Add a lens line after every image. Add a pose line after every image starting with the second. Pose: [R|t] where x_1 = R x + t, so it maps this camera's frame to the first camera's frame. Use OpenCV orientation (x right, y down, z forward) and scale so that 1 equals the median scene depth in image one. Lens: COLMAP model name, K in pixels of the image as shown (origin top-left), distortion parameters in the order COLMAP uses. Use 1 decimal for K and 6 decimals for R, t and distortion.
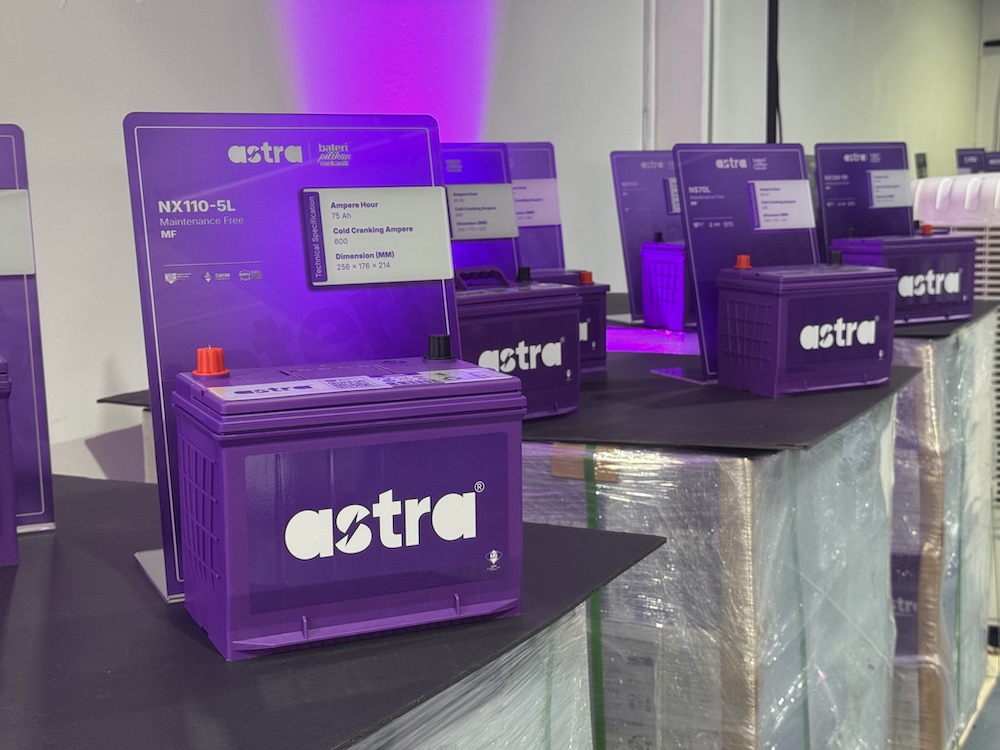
lens RADIAL K [[1419.4, 0, 500.0], [0, 1419.4, 375.0], [0, 0, 1]] dist [0.158058, -0.115065]
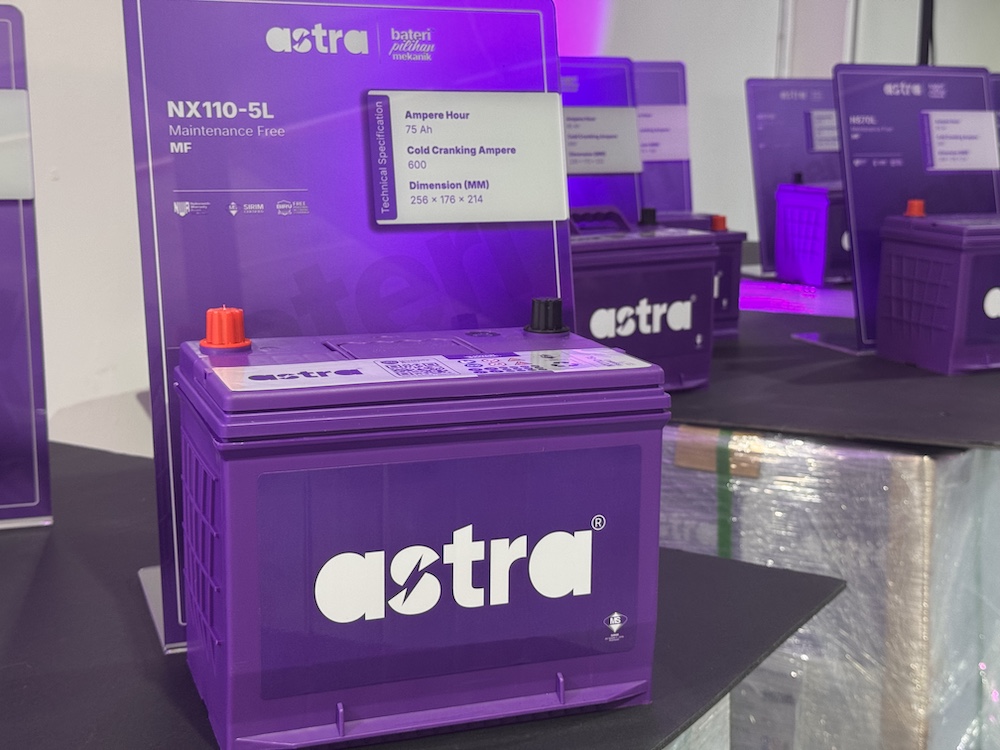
lens RADIAL K [[1419.4, 0, 500.0], [0, 1419.4, 375.0], [0, 0, 1]] dist [0.158058, -0.115065]
pose [[0.996976, 0.036306, -0.068702, -0.010543], [-0.033458, 0.998551, 0.042158, -0.012787], [0.070133, -0.039732, 0.996746, 0.188005]]
